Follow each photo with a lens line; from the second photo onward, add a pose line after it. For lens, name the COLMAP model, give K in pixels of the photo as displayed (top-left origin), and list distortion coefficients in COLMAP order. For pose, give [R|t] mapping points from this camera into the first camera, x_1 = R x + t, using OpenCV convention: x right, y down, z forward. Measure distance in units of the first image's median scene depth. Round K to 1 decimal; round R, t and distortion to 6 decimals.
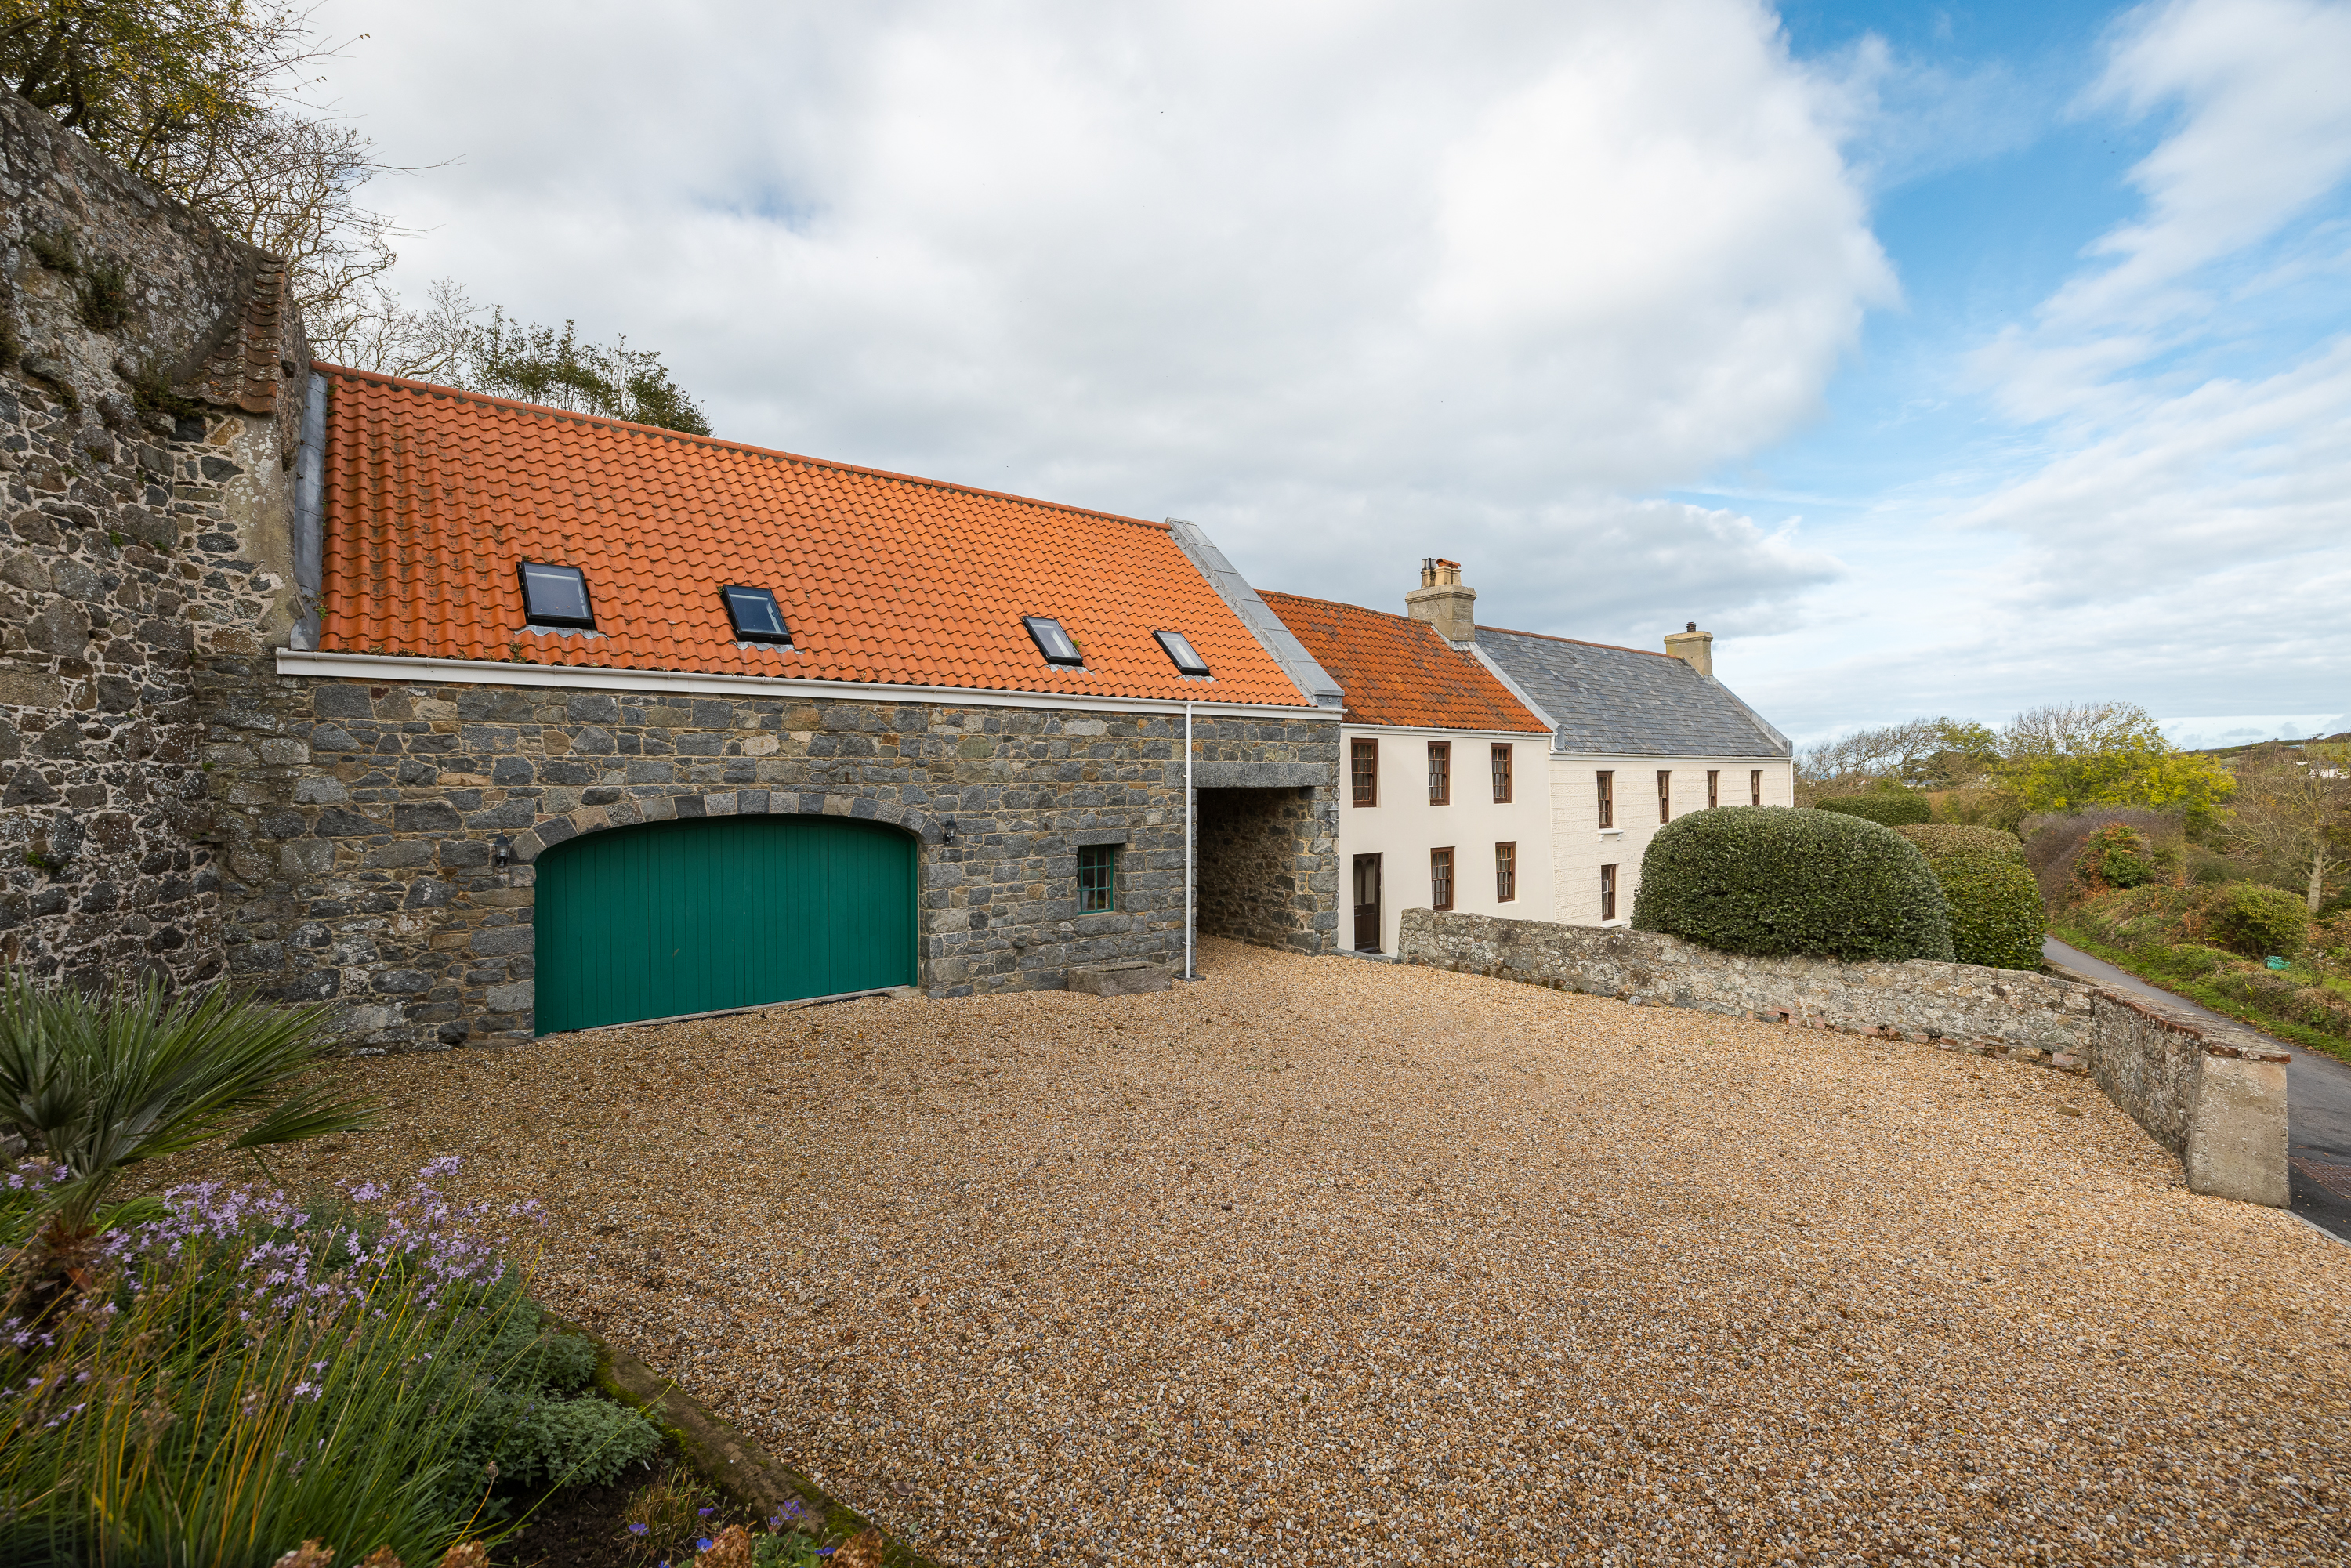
lens RADIAL K [[989.8, 0, 1171.8], [0, 989.8, 800.8], [0, 0, 1]] dist [0.001591, -0.000474]
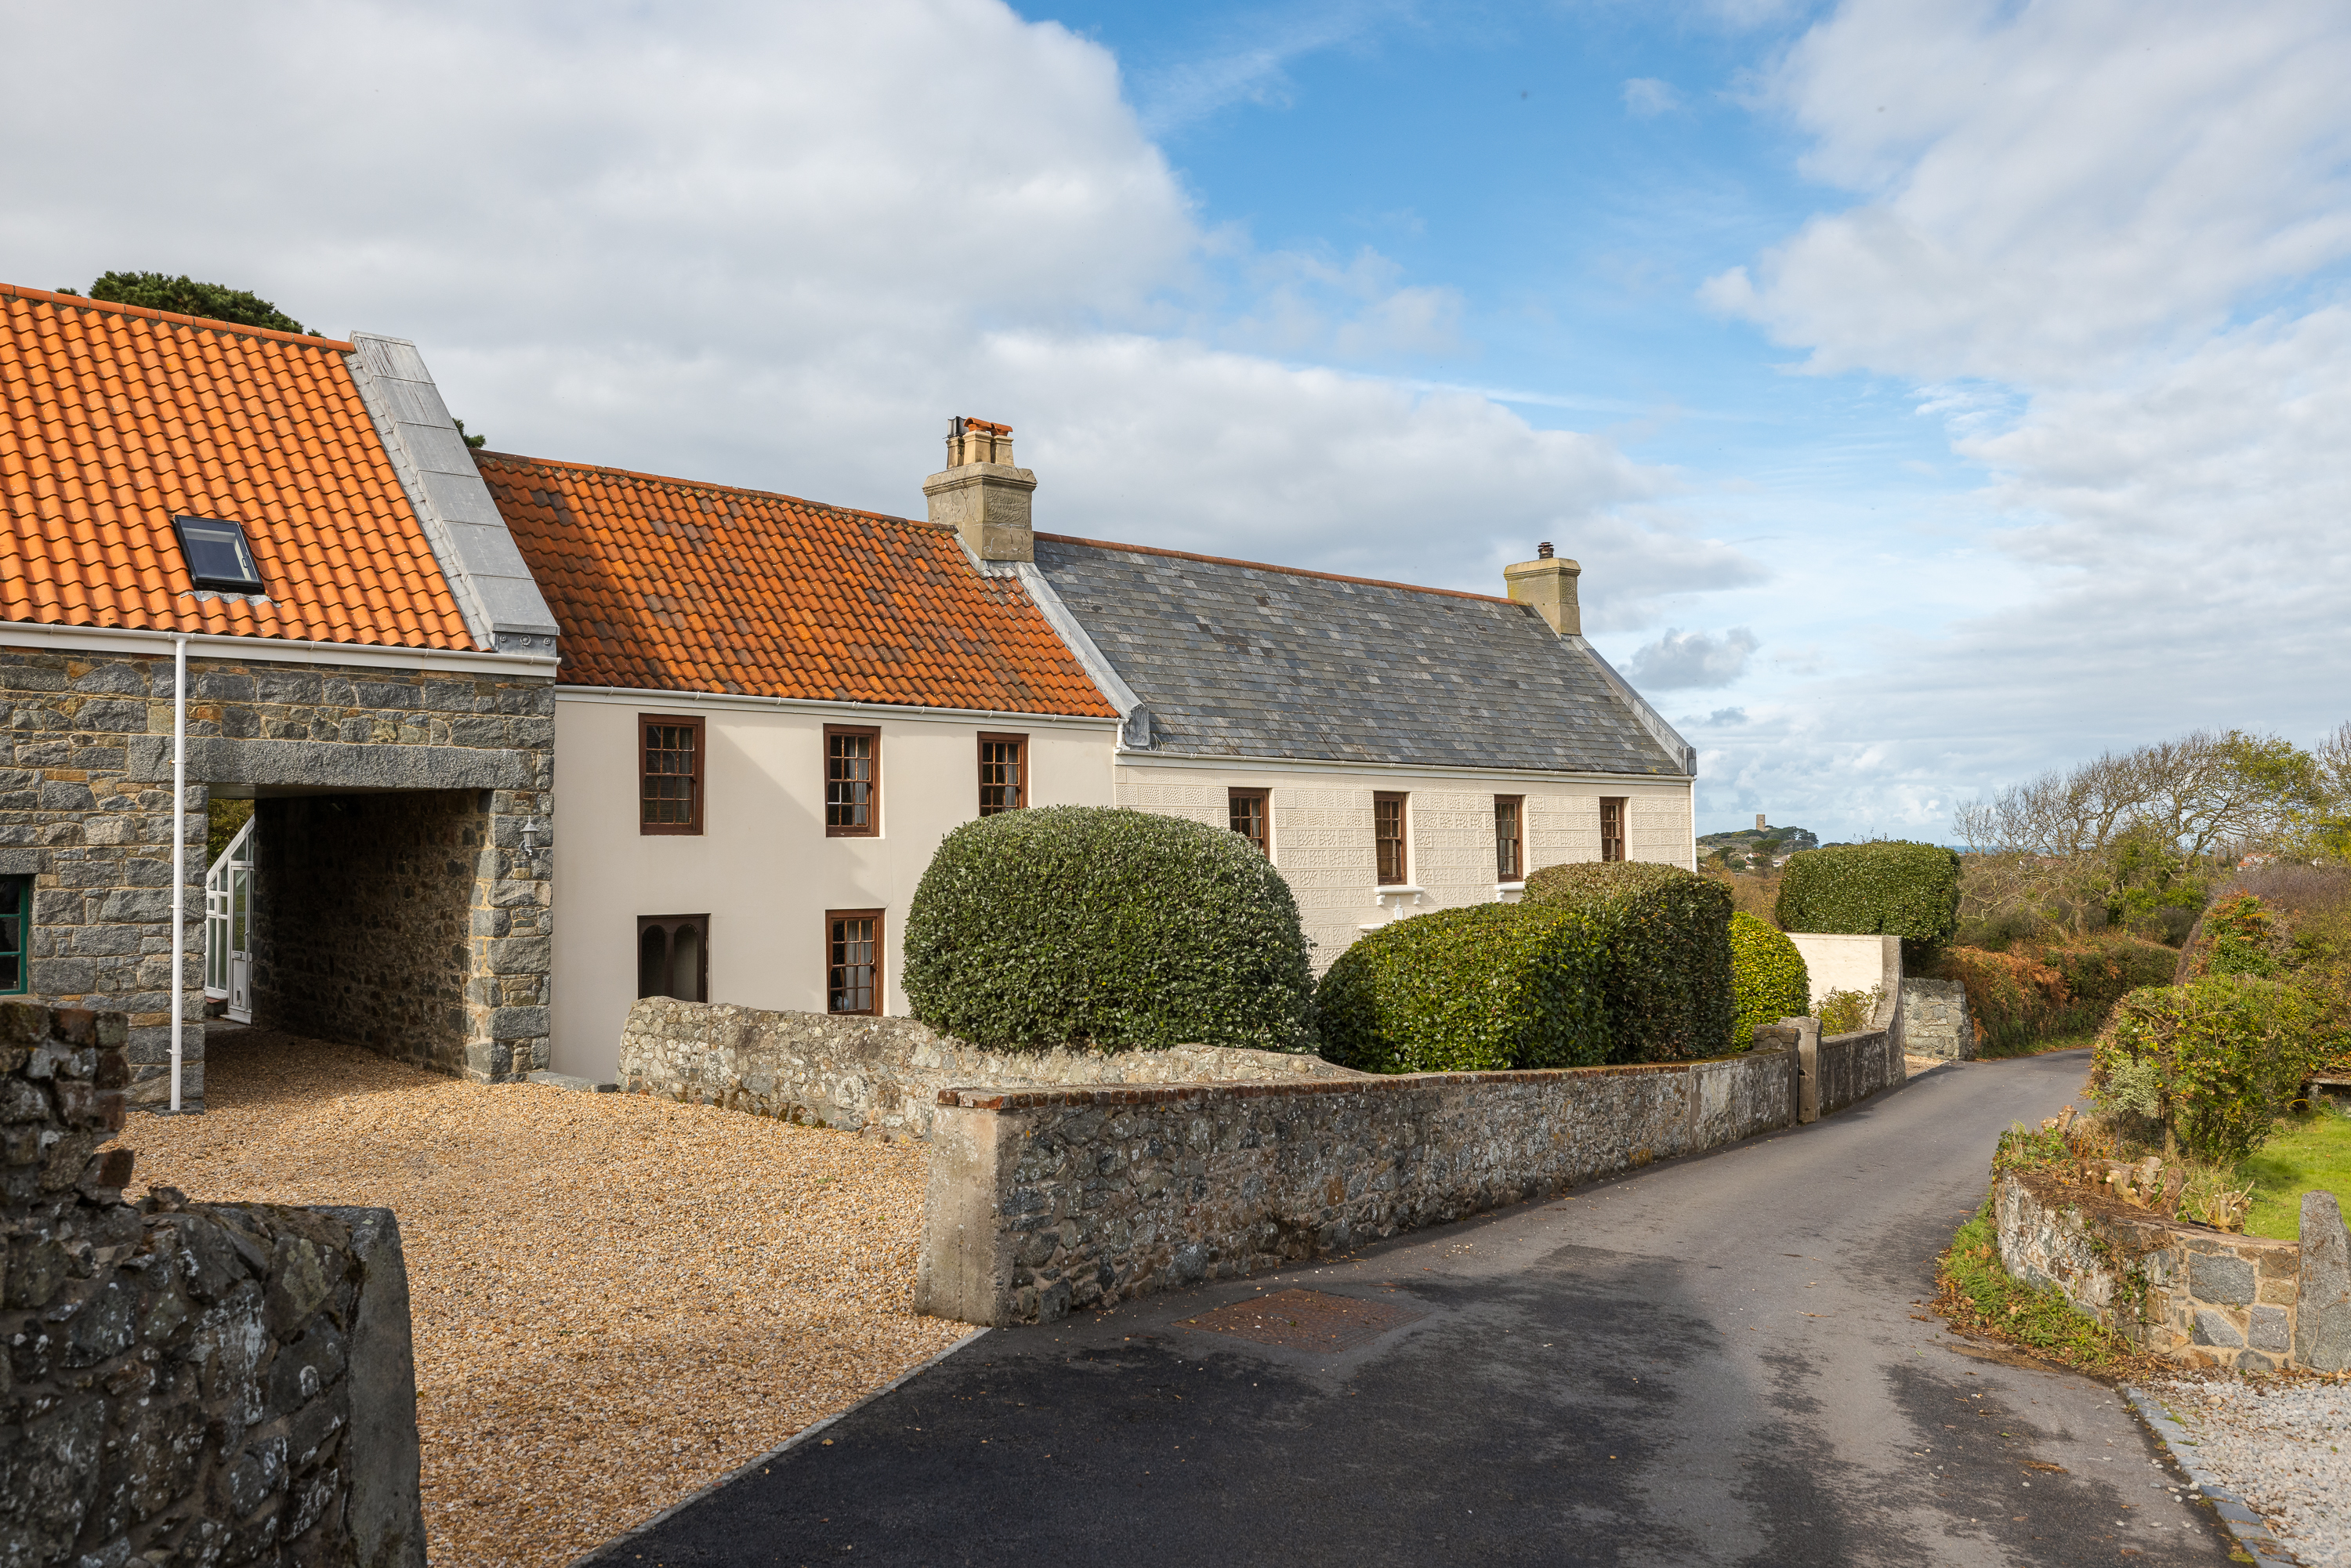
lens RADIAL K [[1867.1, 0, 1164.0], [0, 1867.1, 807.6], [0, 0, 1]] dist [-0.004349, 0.003573]
pose [[0.997475, 0.002687, 0.070963, 0.586799], [0.000508, 0.998989, -0.044956, 0.058283], [-0.071012, 0.044879, 0.996465, -0.148552]]
